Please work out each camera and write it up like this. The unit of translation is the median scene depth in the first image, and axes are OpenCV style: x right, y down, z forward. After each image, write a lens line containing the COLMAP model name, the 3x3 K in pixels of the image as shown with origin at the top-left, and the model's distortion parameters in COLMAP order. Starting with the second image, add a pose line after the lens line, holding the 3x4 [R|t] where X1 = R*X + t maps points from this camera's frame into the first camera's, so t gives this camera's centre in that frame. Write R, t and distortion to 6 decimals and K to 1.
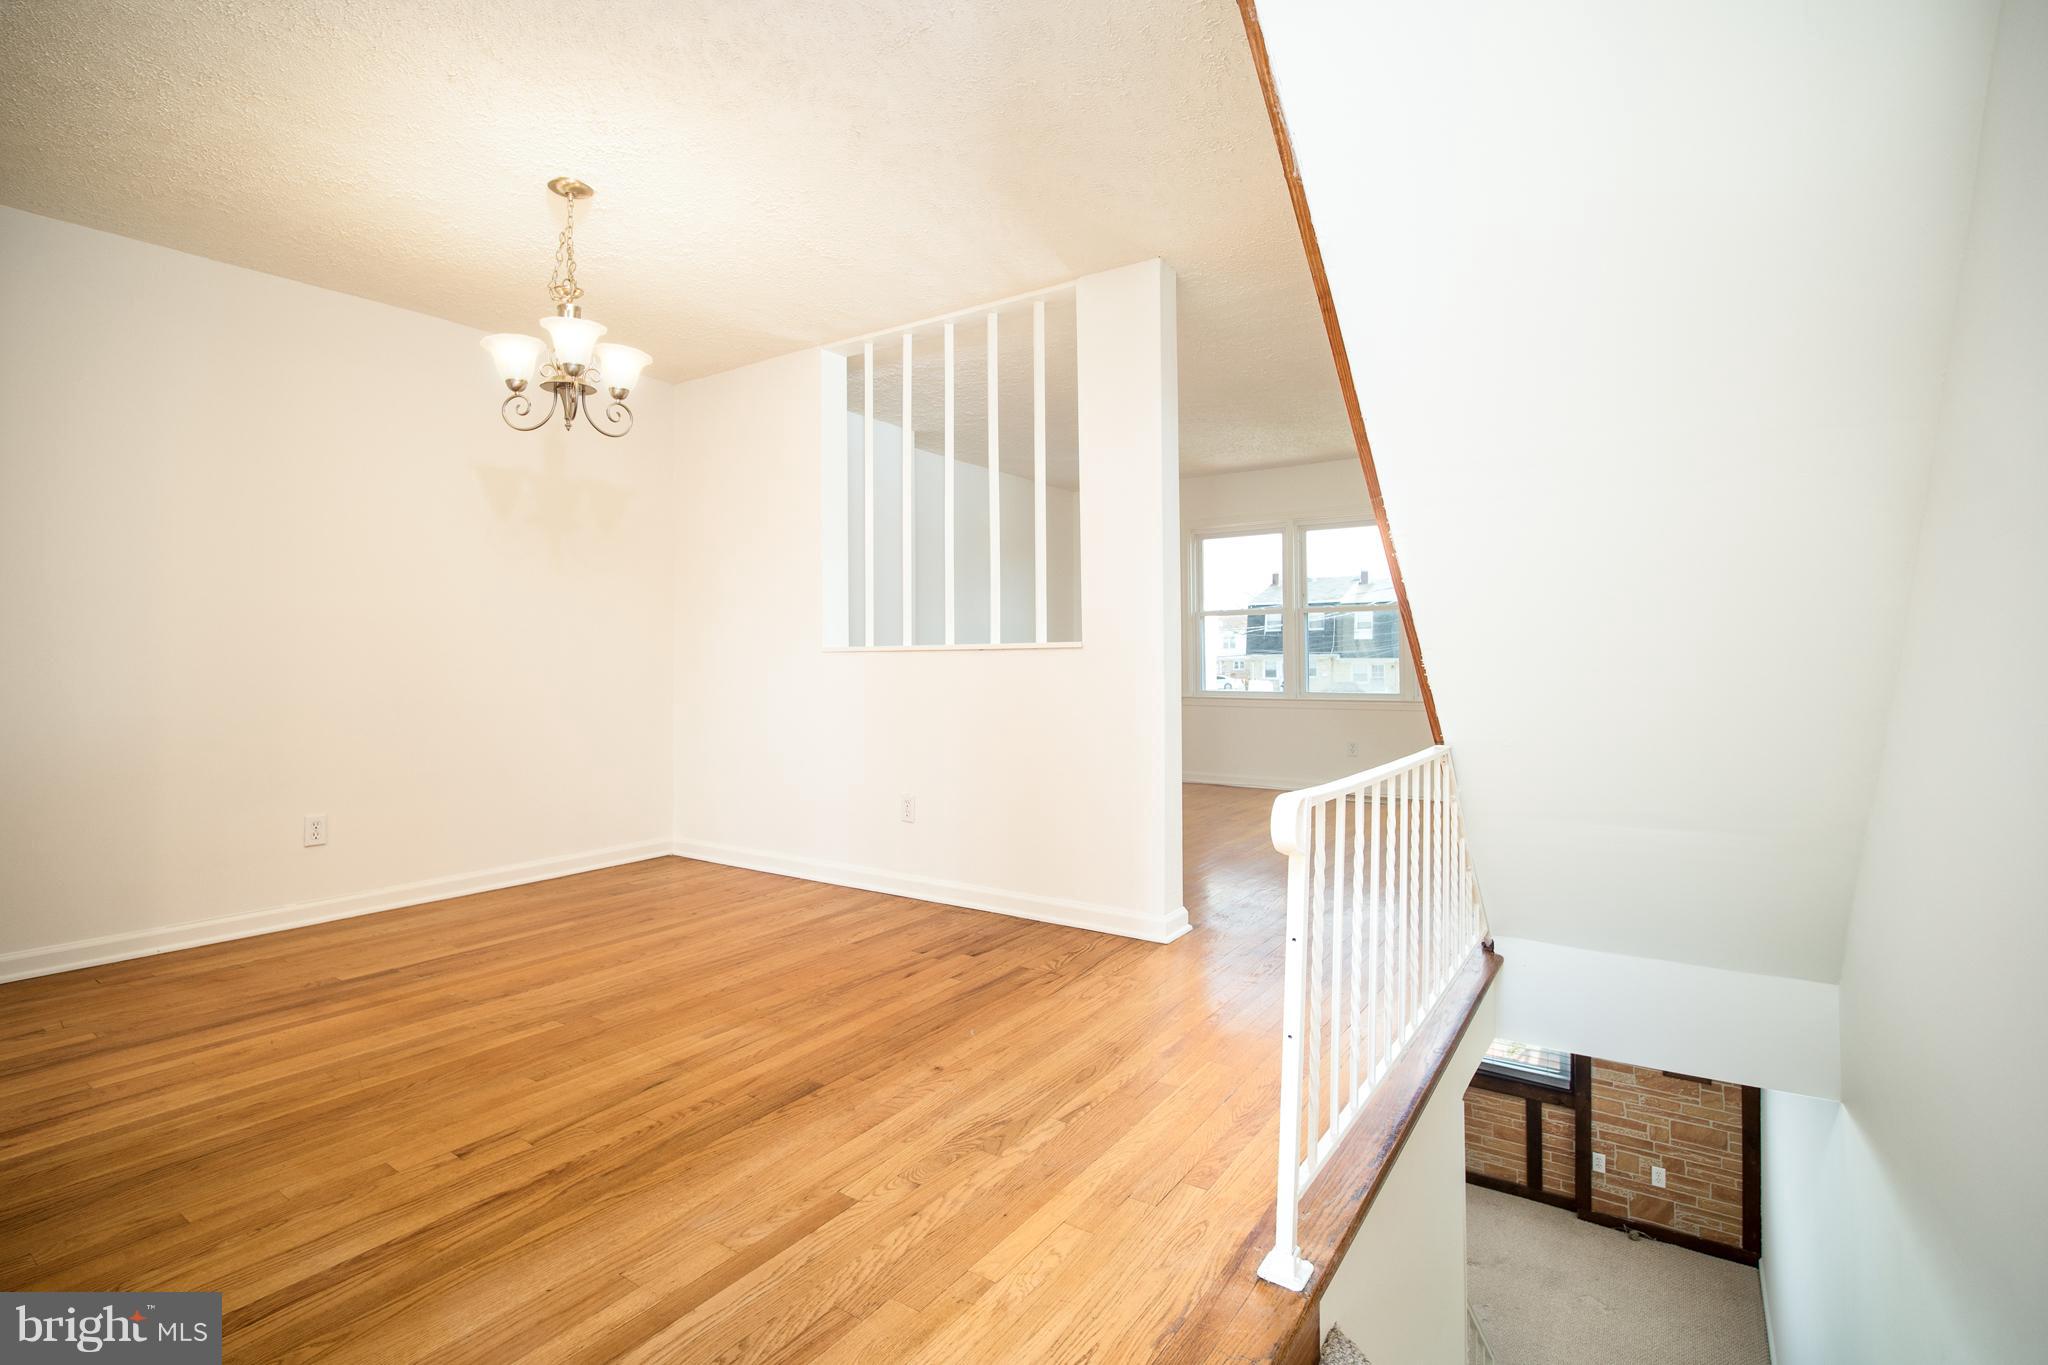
lens RADIAL K [[949.8, 0, 1024.9], [0, 949.8, 639.3], [0, 0, 1]] dist [-0.011030, -0.005605]
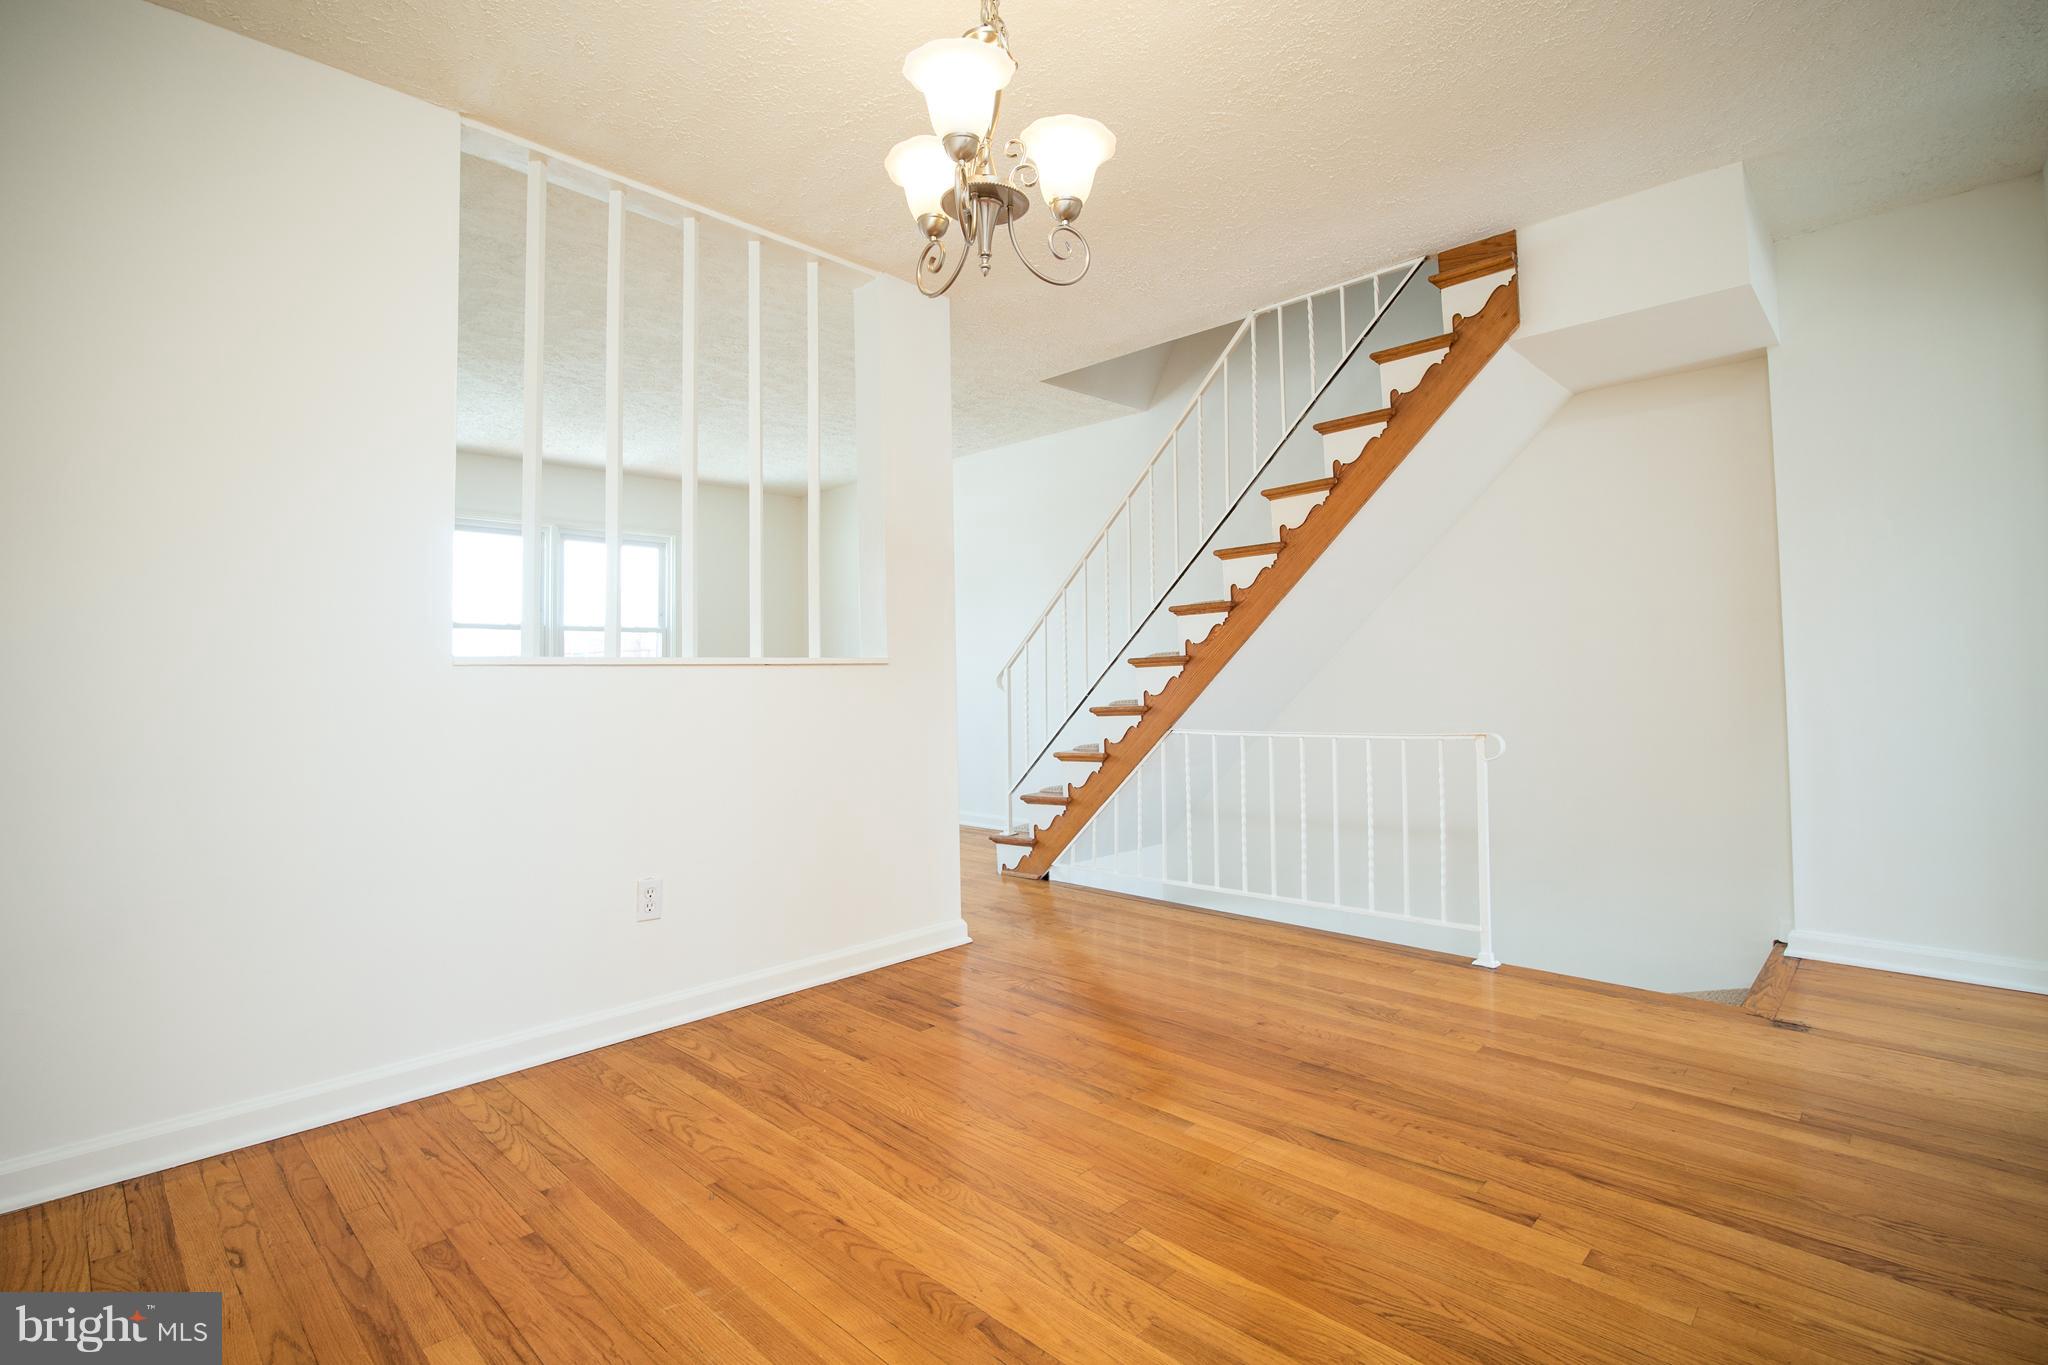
lens RADIAL K [[949.8, 0, 1024.9], [0, 949.8, 639.3], [0, 0, 1]] dist [-0.011030, -0.005605]
pose [[0.166941, 0.042563, 0.985048, -1.430284], [-0.007196, 0.999094, -0.041950, 0.038331], [-0.985941, -0.000085, 0.167096, 1.200535]]
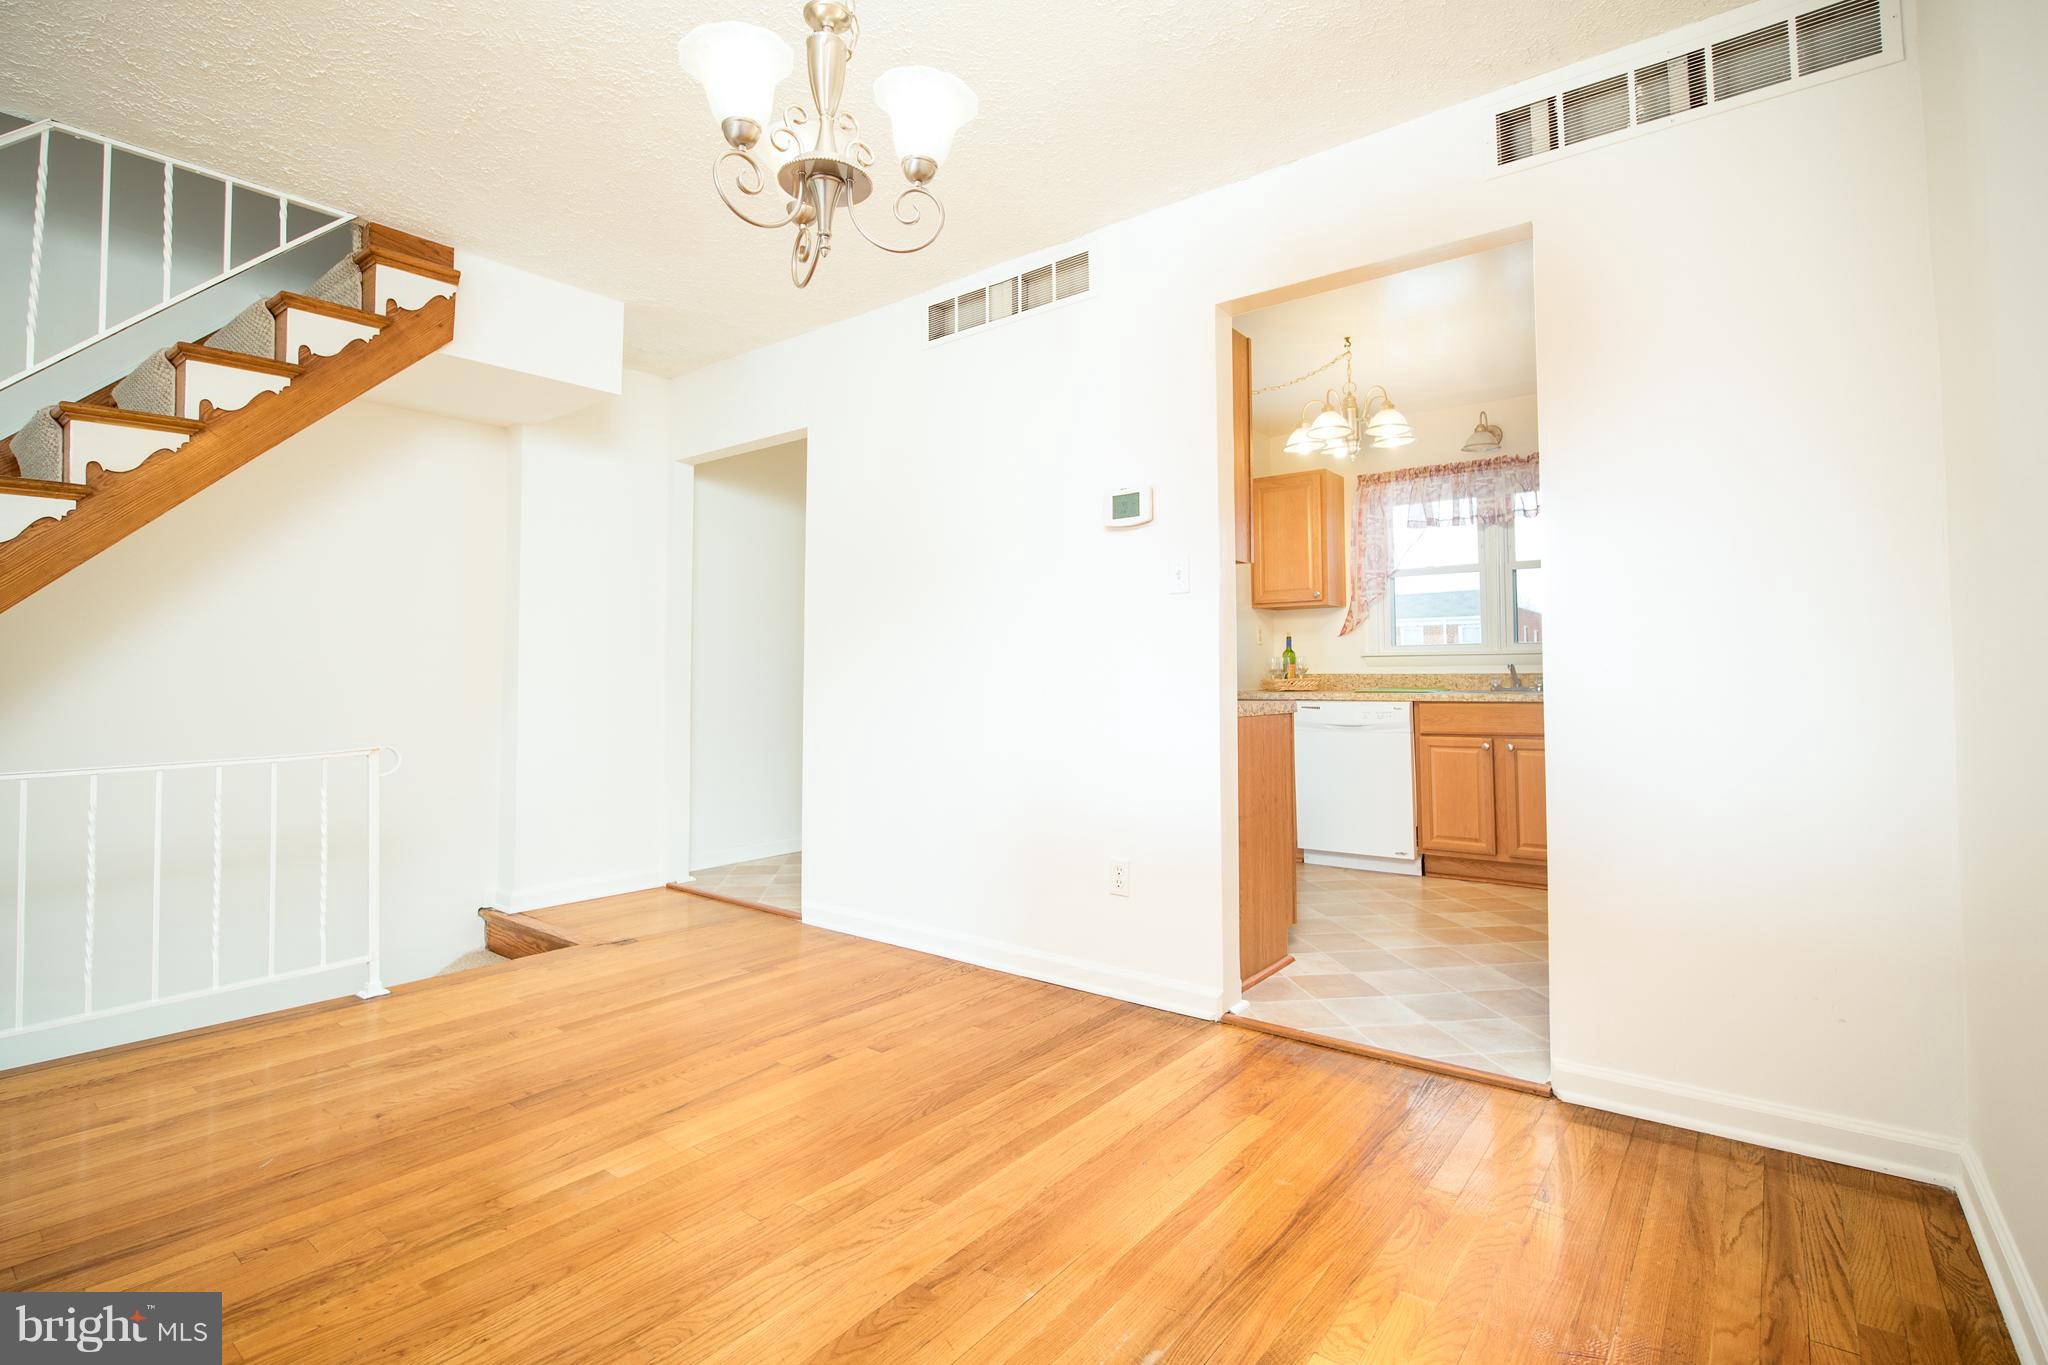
lens RADIAL K [[949.8, 0, 1024.9], [0, 949.8, 639.3], [0, 0, 1]] dist [-0.011030, -0.005605]
pose [[-0.997804, 0.012639, 0.065023, -0.869443], [0.008535, 0.997977, -0.063006, 0.055580], [-0.065688, -0.062313, -0.995893, 2.095873]]
